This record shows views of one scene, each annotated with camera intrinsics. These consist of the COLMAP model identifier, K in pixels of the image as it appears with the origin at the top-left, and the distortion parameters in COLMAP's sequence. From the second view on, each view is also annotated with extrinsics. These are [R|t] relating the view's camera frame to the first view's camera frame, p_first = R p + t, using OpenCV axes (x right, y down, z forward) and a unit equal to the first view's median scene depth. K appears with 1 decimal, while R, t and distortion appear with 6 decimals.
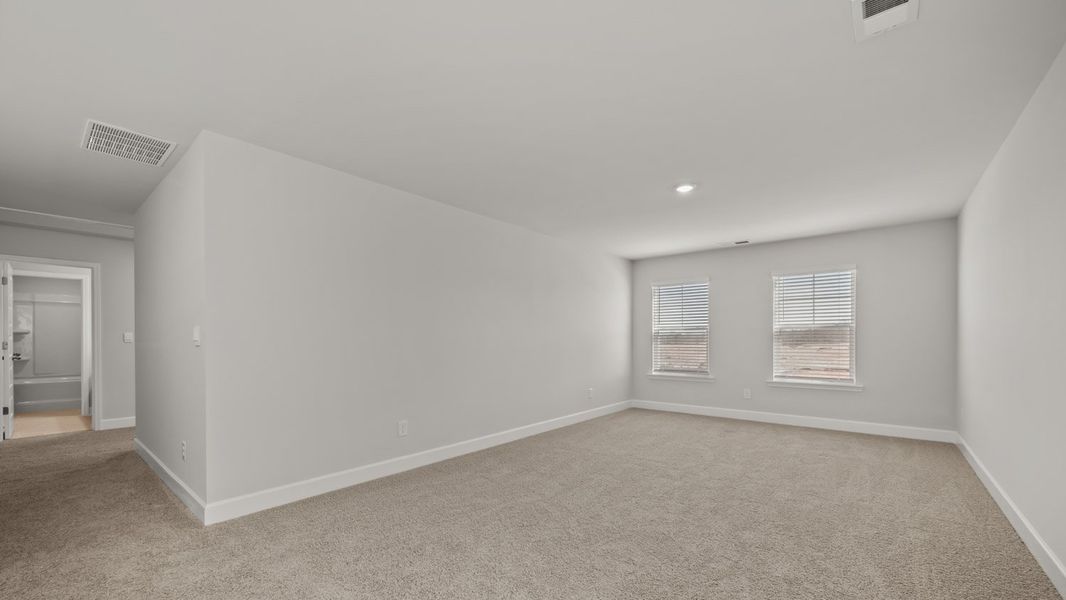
lens RADIAL K [[422.6, 0, 532.8], [0, 422.6, 330.7], [0, 0, 1]] dist [0.000563, -0.000288]
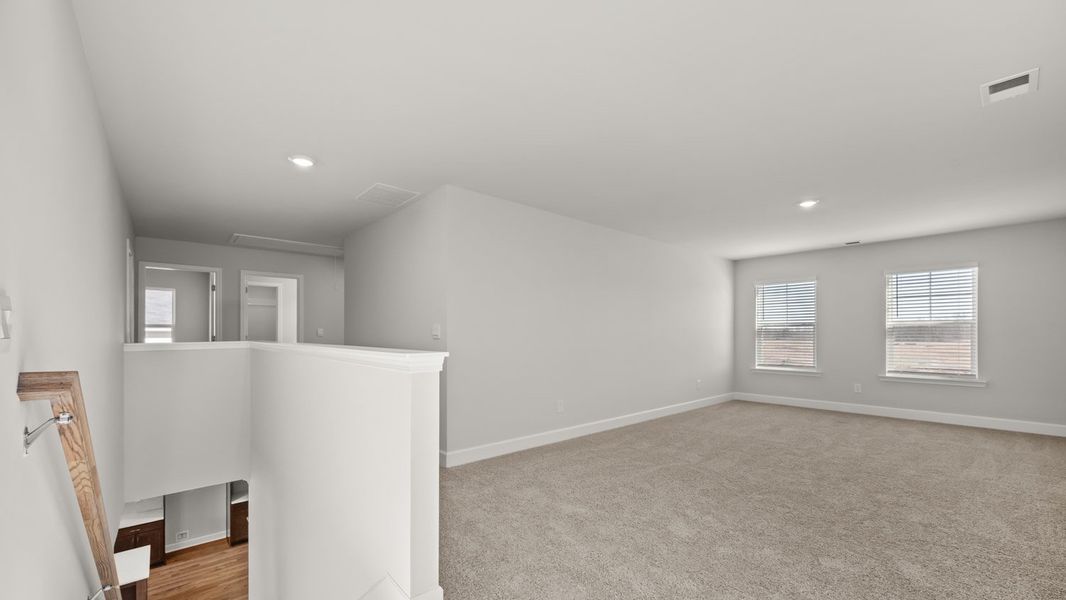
lens RADIAL K [[424.6, 0, 532.7], [0, 424.6, 323.9], [0, 0, 1]] dist [-0.001306, 0.000677]
pose [[0.988499, -0.001092, -0.151222, -0.158968], [0.000256, 0.999985, -0.005552, -0.002919], [0.151226, 0.005449, 0.988484, -0.193613]]
